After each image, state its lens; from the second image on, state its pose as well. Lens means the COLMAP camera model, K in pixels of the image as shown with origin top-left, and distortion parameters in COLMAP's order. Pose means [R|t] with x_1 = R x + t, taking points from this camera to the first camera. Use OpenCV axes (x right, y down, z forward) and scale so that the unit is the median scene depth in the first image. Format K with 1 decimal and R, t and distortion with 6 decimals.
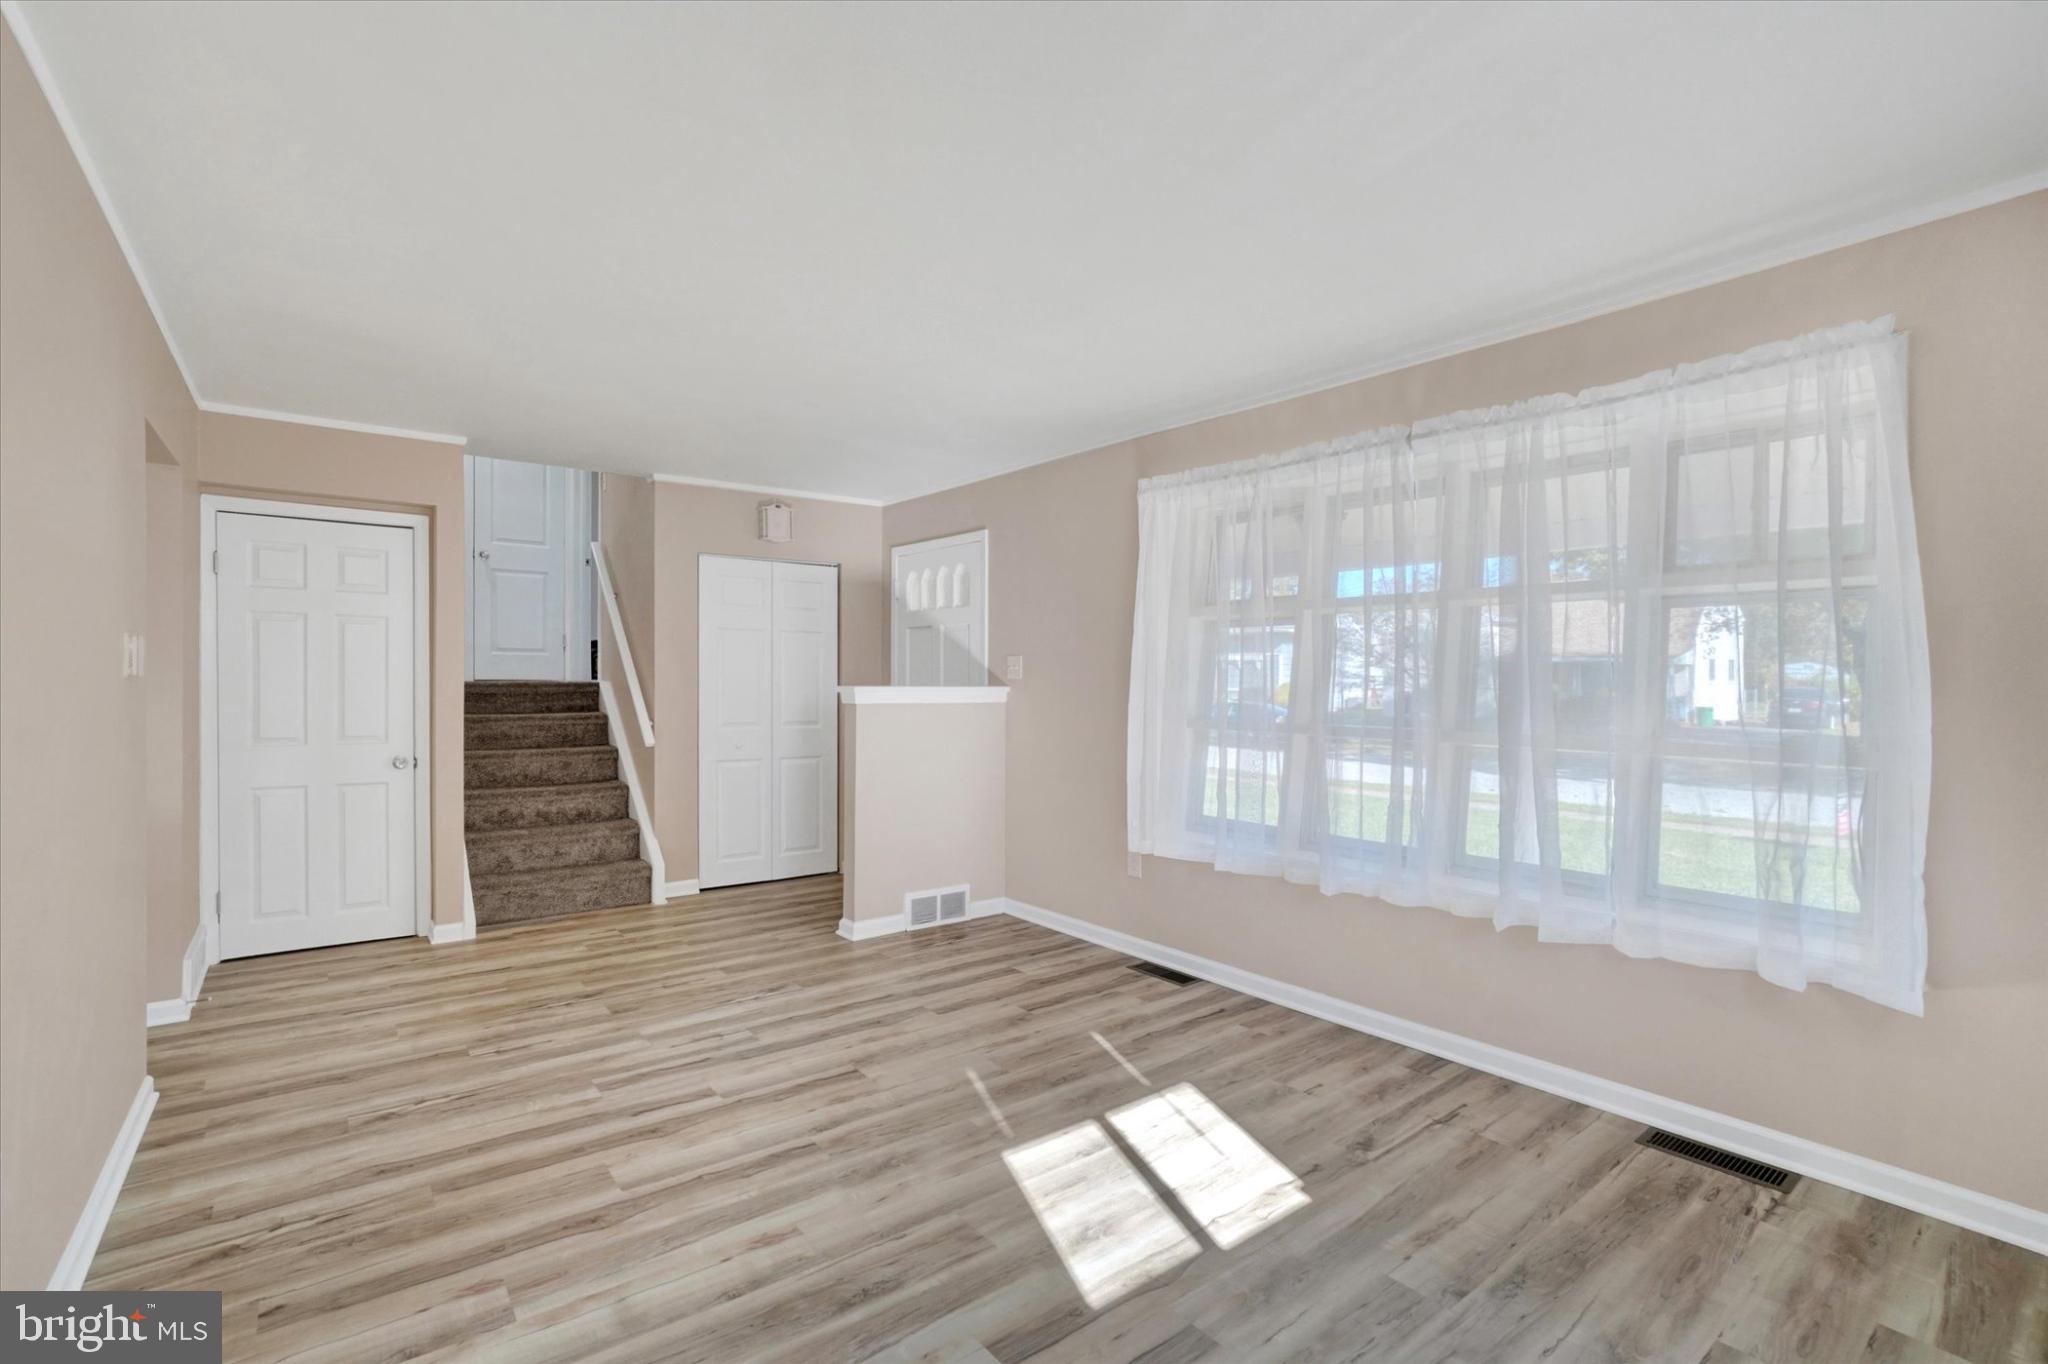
lens RADIAL K [[935.5, 0, 1009.4], [0, 935.5, 689.3], [0, 0, 1]] dist [-0.040676, 0.006724]
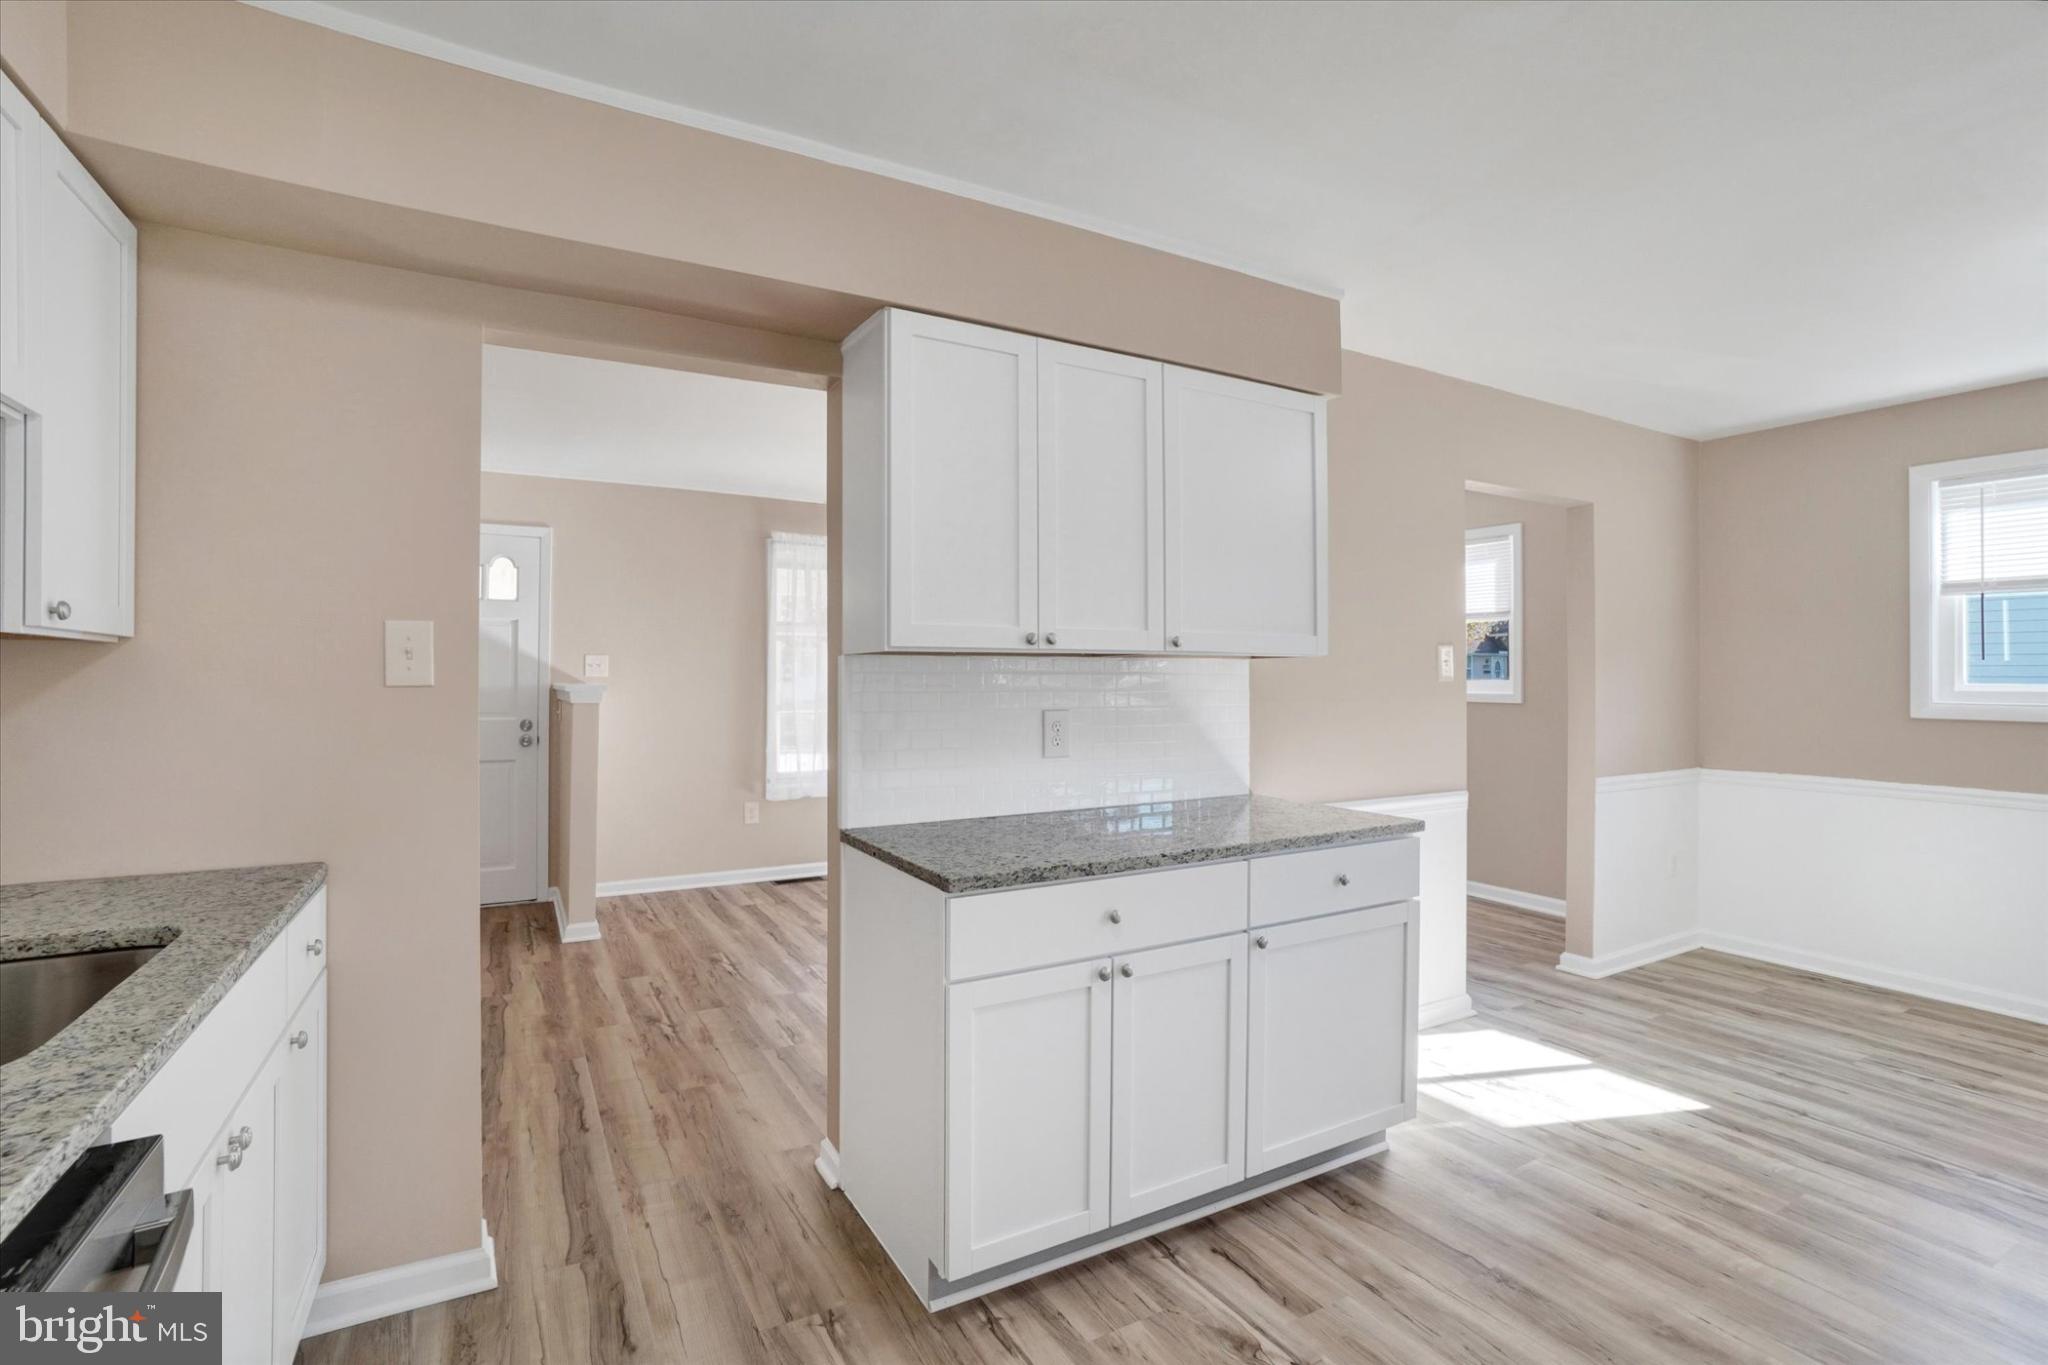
lens RADIAL K [[917.7, 0, 1011.5], [0, 917.7, 680.7], [0, 0, 1]] dist [-0.027207, 0.007880]
pose [[0.144364, -0.011262, 0.989461, -1.435237], [0.010052, 0.999900, 0.009914, -0.021721], [-0.989474, 0.008514, 0.144463, 0.544997]]
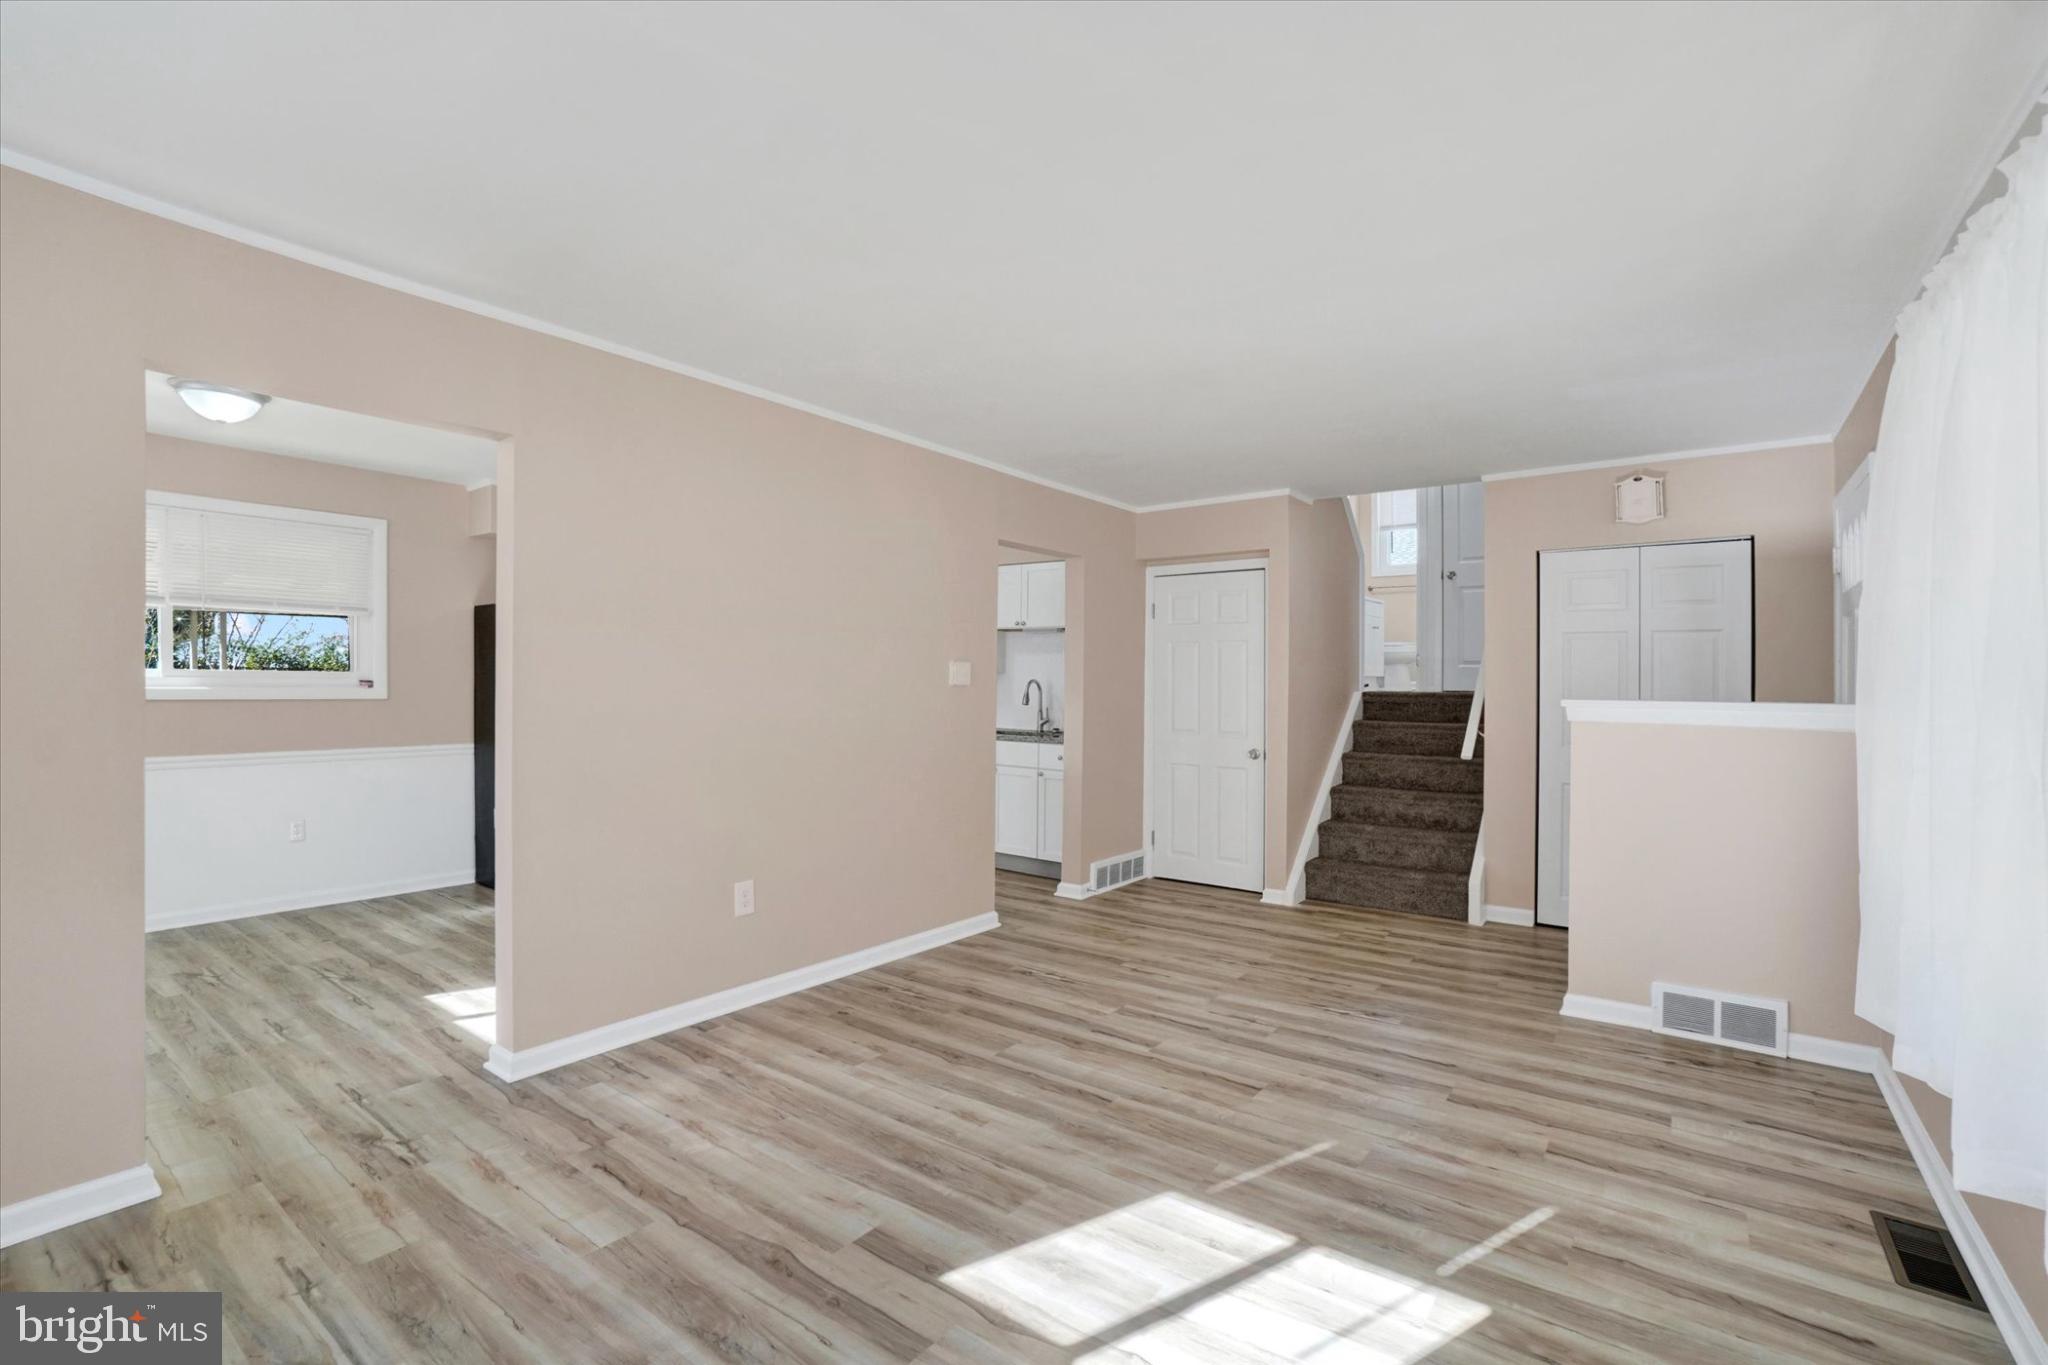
lens RADIAL K [[917.7, 0, 1004.8], [0, 917.7, 681.4], [0, 0, 1]] dist [-0.027207, 0.007880]
pose [[0.264164, -0.005135, -0.964464, 0.613499], [-0.017309, 0.999800, -0.010064, -0.003327], [0.964322, 0.019353, 0.264022, 0.426500]]
